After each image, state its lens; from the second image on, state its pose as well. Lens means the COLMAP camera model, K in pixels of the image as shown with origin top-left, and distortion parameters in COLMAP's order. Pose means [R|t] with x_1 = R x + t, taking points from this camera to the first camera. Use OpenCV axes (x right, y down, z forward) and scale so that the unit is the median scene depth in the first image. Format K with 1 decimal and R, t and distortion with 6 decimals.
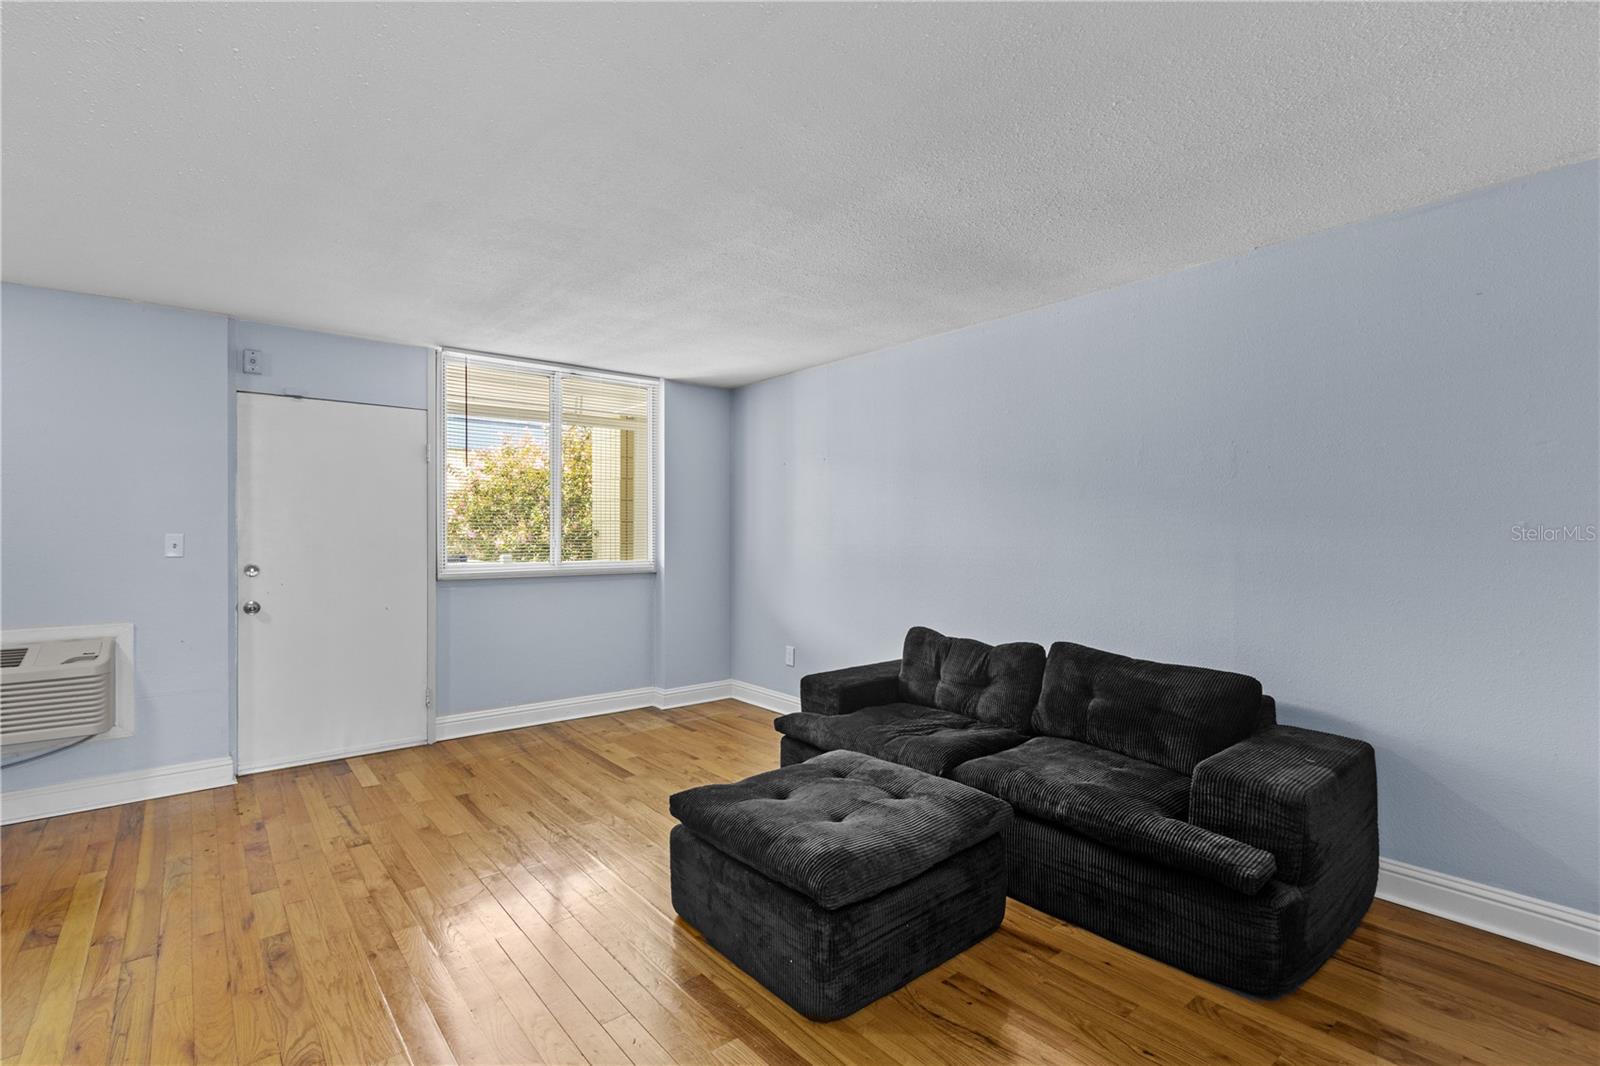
lens RADIAL K [[744.0, 0, 791.2], [0, 744.0, 531.6], [0, 0, 1]] dist [0.010715, -0.003253]
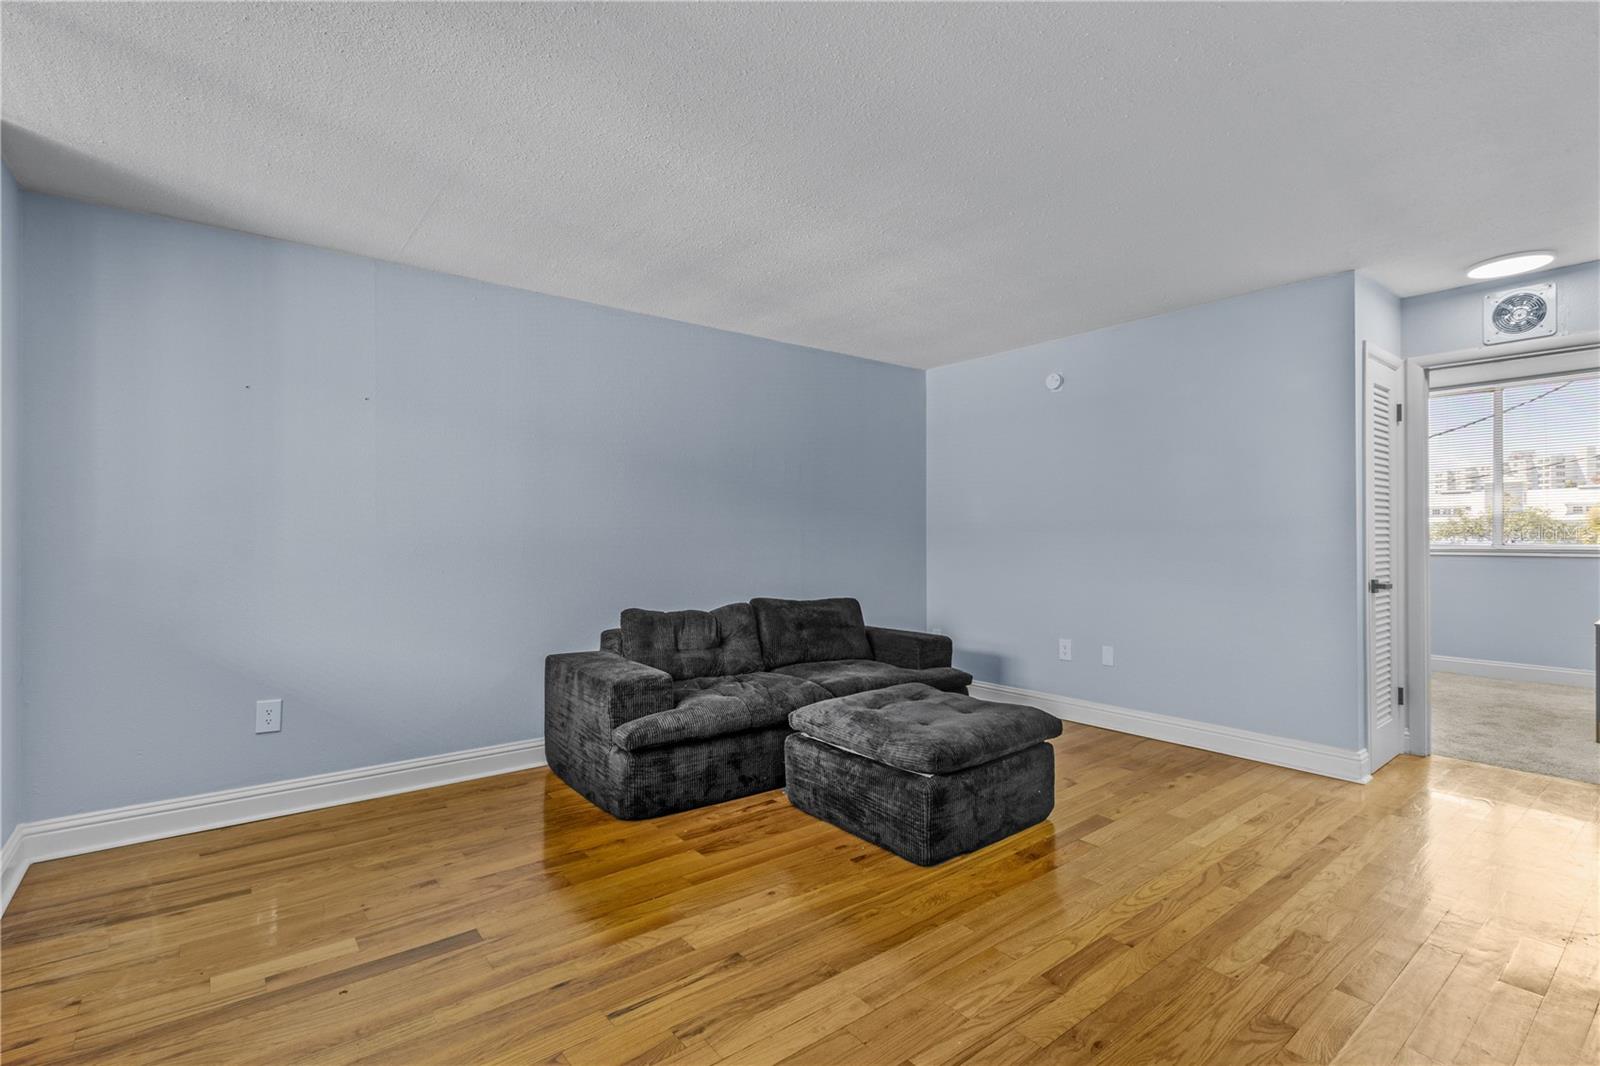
lens RADIAL K [[744.0, 0, 793.3], [0, 744.0, 538.1], [0, 0, 1]] dist [0.010715, -0.003253]
pose [[0.013844, -0.001997, 0.999902, -0.768890], [0.003148, 0.999993, 0.001954, 0.035219], [-0.999899, 0.003121, 0.013850, 0.759834]]
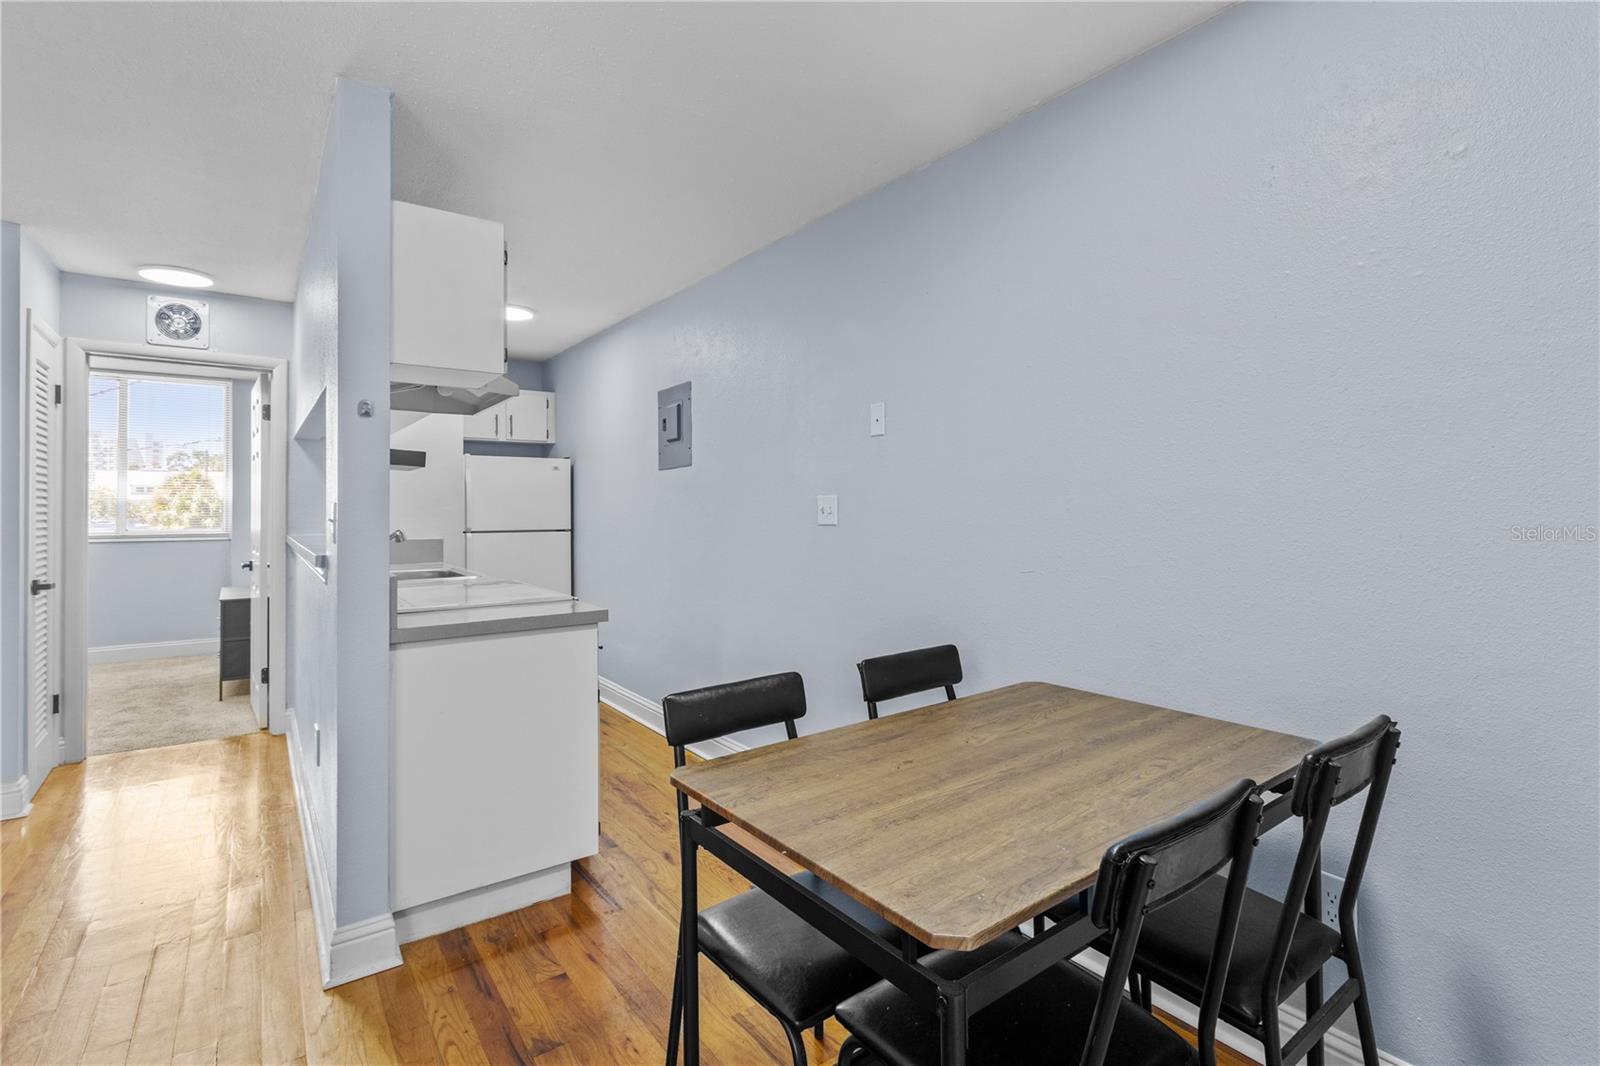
lens RADIAL K [[744.0, 0, 797.6], [0, 744.0, 505.2], [0, 0, 1]] dist [0.010715, -0.003253]
pose [[-0.998450, 0.004863, 0.055451, -0.713443], [0.004529, 0.999971, -0.006153, 0.018231], [-0.055480, -0.005892, -0.998442, 0.826157]]
